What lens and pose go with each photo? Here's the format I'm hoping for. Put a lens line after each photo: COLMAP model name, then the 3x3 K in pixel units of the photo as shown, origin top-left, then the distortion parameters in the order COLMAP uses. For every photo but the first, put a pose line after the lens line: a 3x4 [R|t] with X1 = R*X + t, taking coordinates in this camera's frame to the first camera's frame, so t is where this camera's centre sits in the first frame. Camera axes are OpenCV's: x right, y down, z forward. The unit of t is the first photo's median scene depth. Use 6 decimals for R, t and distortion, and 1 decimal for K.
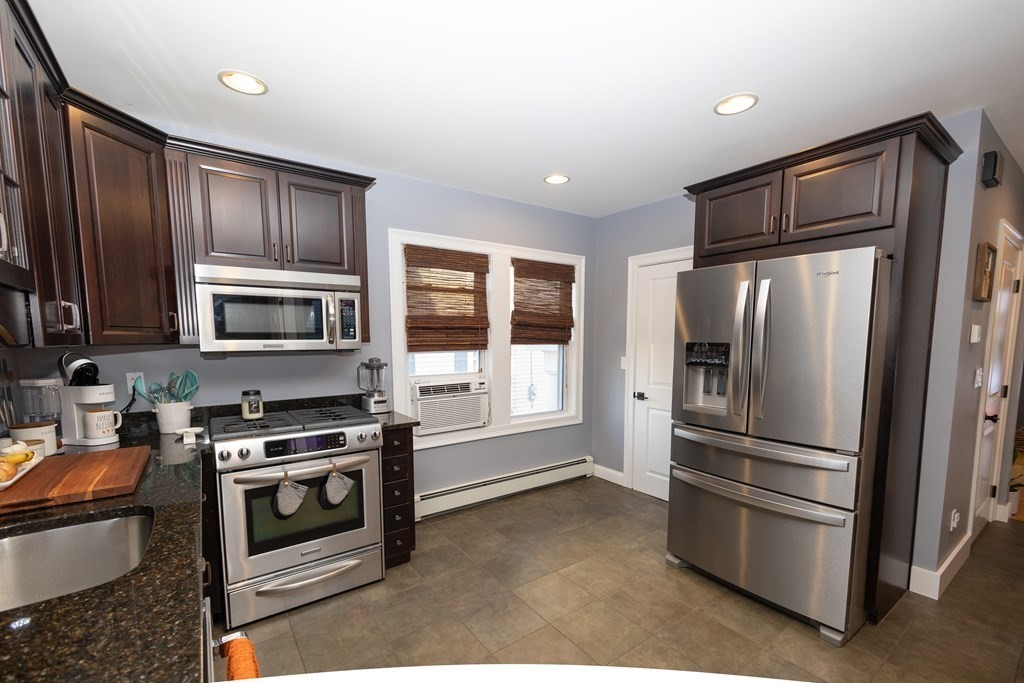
lens RADIAL K [[431.6, 0, 509.5], [0, 431.6, 378.6], [0, 0, 1]] dist [0.000413, -0.000037]
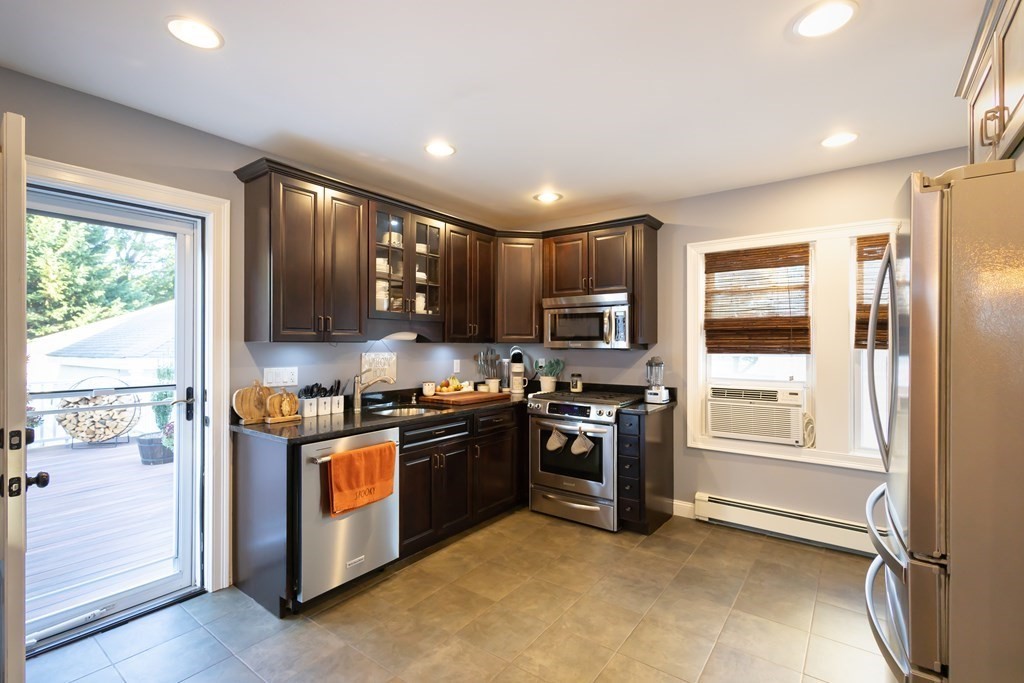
lens RADIAL K [[470.2, 0, 512.0], [0, 470.2, 341.5], [0, 0, 1]] dist [0.003702, 0.000164]
pose [[0.301275, 0.000189, -0.953537, 0.732883], [-0.095127, 0.995017, -0.029859, -0.011930], [0.948781, 0.099703, 0.299791, 0.207349]]
